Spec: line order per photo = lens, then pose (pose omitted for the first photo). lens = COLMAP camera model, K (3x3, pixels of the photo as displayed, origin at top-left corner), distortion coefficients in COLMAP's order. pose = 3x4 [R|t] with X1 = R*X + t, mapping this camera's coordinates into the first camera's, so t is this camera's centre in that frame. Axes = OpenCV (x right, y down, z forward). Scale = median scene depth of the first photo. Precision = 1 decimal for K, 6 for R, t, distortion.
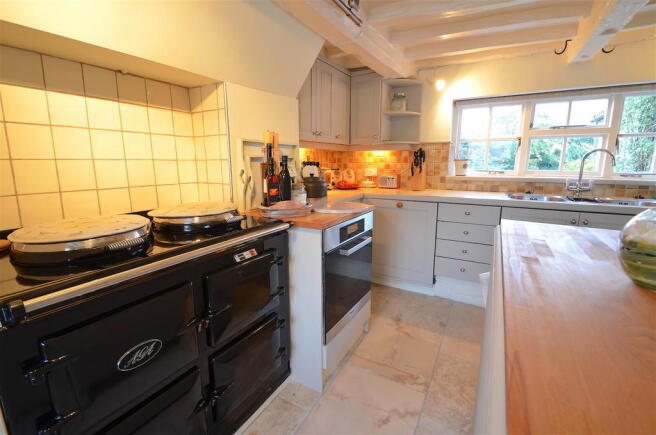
lens RADIAL K [[287.4, 0, 325.3], [0, 287.4, 211.9], [0, 0, 1]] dist [0.018402, -0.017583]
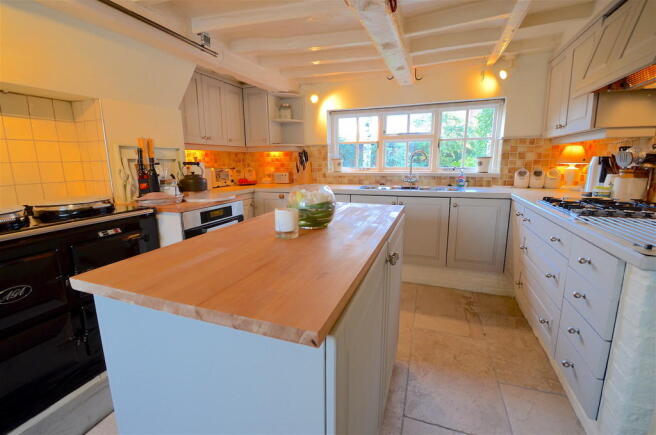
lens RADIAL K [[287.4, 0, 325.3], [0, 287.4, 211.9], [0, 0, 1]] dist [0.018402, -0.017583]
pose [[0.985535, -0.038475, 0.165046, 0.240443], [0.037998, 0.999260, 0.006047, 0.041544], [-0.165156, 0.000312, 0.986267, -0.240714]]
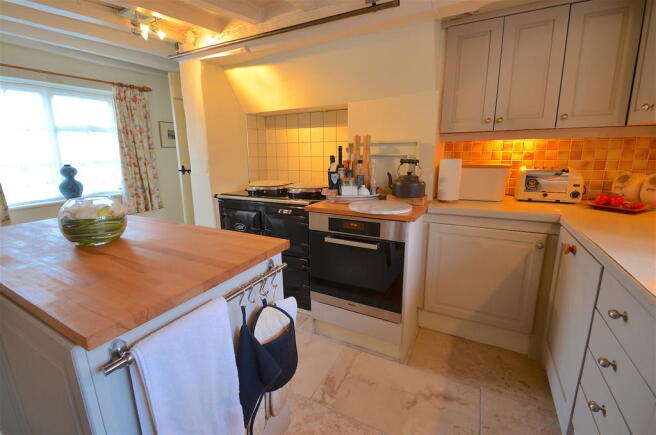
lens RADIAL K [[287.4, 0, 325.3], [0, 287.4, 211.9], [0, 0, 1]] dist [0.018402, -0.017583]
pose [[0.033499, 0.207697, -0.977619, 0.728374], [-0.159899, 0.966682, 0.199894, -0.121260], [0.986565, 0.149624, 0.065594, 0.547161]]
